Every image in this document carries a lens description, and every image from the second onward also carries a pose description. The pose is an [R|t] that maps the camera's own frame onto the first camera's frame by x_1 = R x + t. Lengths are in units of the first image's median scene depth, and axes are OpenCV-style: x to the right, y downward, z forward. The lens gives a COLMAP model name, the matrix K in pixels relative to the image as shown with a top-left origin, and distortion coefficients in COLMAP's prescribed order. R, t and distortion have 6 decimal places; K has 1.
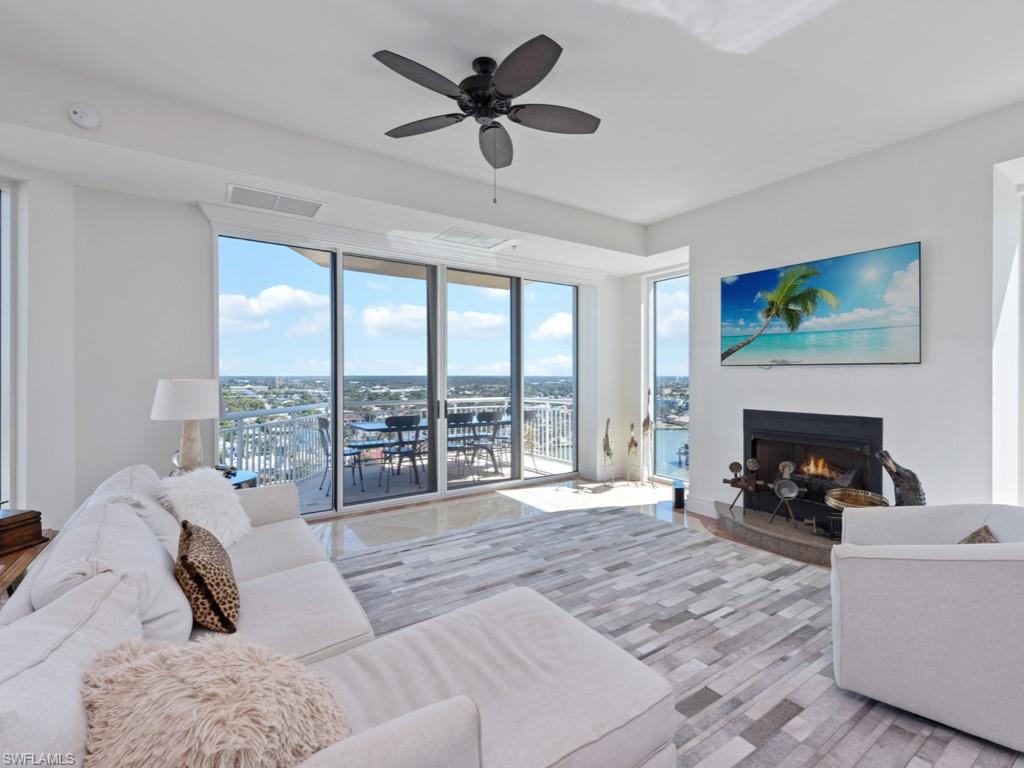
lens RADIAL K [[467.5, 0, 510.1], [0, 467.5, 378.0], [0, 0, 1]] dist [0.004491, -0.000522]
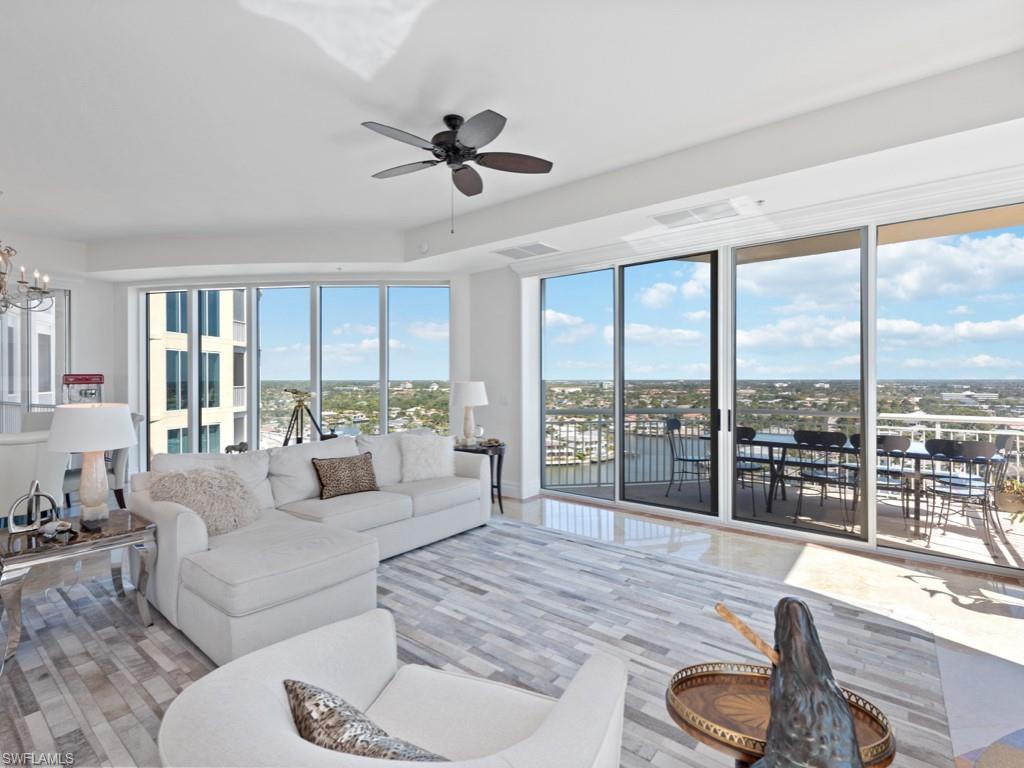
lens RADIAL K [[488.0, 0, 508.2], [0, 488.0, 385.1], [0, 0, 1]] dist [0.004436, -0.000562]
pose [[0.290343, 0.010049, -0.956870, 0.738619], [-0.004291, 0.999948, 0.009199, -0.002510], [0.956913, 0.001435, 0.290371, 0.481381]]
